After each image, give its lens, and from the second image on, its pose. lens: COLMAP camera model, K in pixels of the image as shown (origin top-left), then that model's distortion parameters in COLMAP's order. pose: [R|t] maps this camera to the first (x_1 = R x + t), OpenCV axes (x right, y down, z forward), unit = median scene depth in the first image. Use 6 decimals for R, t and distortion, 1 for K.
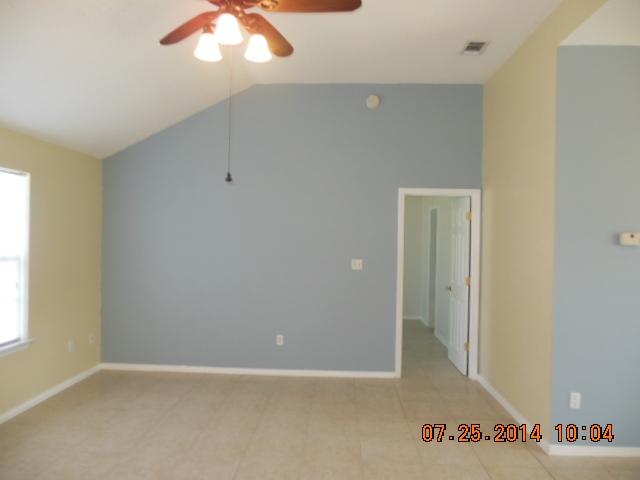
lens RADIAL K [[485.0, 0, 318.4], [0, 485.0, 240.7], [0, 0, 1]] dist [-0.005003, 0.021212]
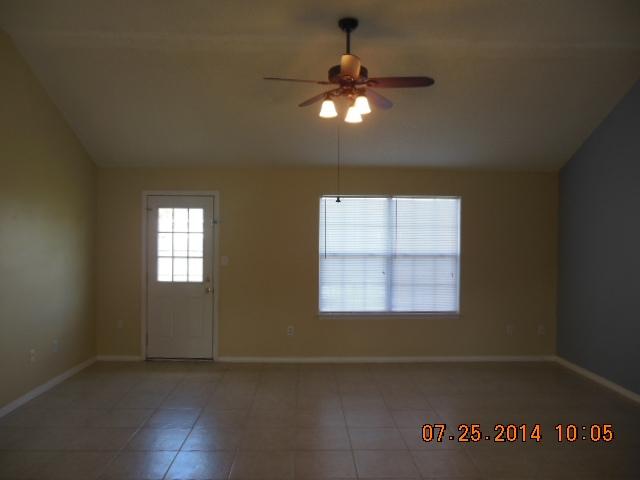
lens RADIAL K [[485.0, 0, 322.3], [0, 485.0, 240.0], [0, 0, 1]] dist [-0.005003, 0.021212]
pose [[0.089010, -0.013490, -0.995939, 0.789700], [-0.012975, 0.999808, -0.014702, 0.013832], [0.995946, 0.014231, 0.088818, 0.468885]]
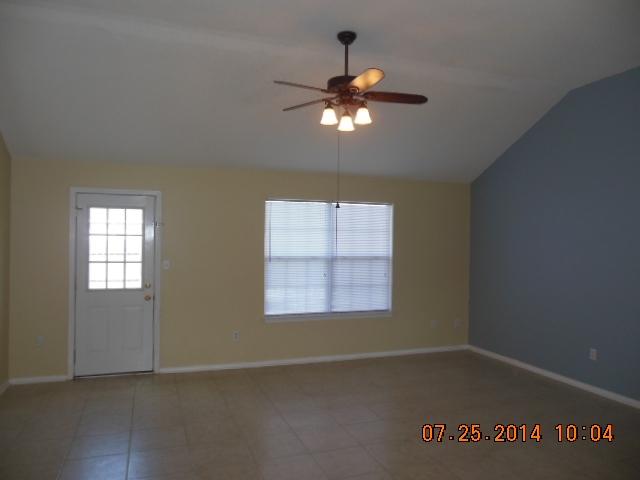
lens RADIAL K [[485.0, 0, 316.8], [0, 485.0, 238.0], [0, 0, 1]] dist [-0.005003, 0.021212]
pose [[0.388467, -0.019042, -0.921266, 0.736591], [-0.009767, 0.999645, -0.024781, 0.011472], [0.921411, 0.018625, 0.388143, 0.175883]]
